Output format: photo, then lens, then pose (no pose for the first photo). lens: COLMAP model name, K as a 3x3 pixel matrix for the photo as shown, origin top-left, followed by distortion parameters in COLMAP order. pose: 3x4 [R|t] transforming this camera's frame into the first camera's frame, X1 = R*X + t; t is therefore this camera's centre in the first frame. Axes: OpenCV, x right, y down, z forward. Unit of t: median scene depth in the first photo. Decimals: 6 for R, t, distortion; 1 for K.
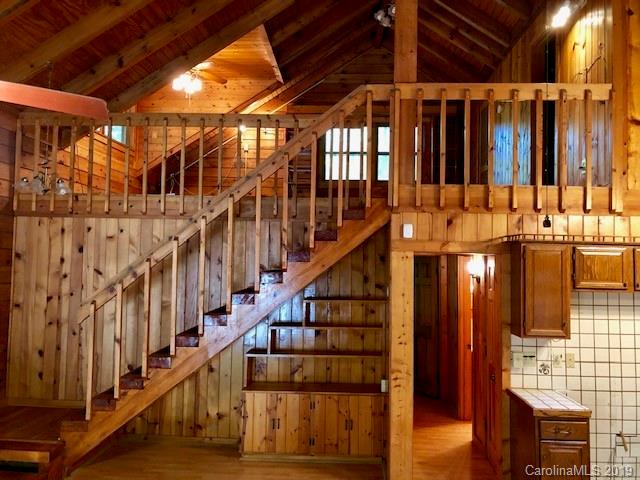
lens RADIAL K [[530.7, 0, 318.9], [0, 530.7, 240.2], [0, 0, 1]] dist [0.051658, -0.044799]
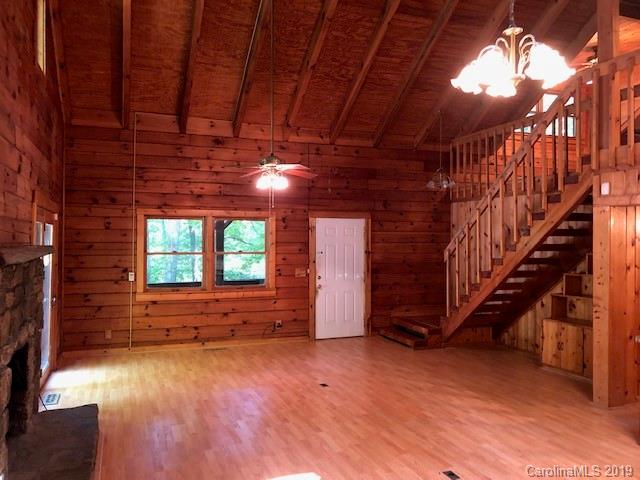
lens RADIAL K [[530.7, 0, 317.6], [0, 530.7, 239.7], [0, 0, 1]] dist [0.051658, -0.044799]
pose [[0.394011, -0.015938, -0.918967, 0.890089], [0.037246, 0.999305, -0.001362, 0.064741], [0.918351, -0.033691, 0.394331, -0.049690]]
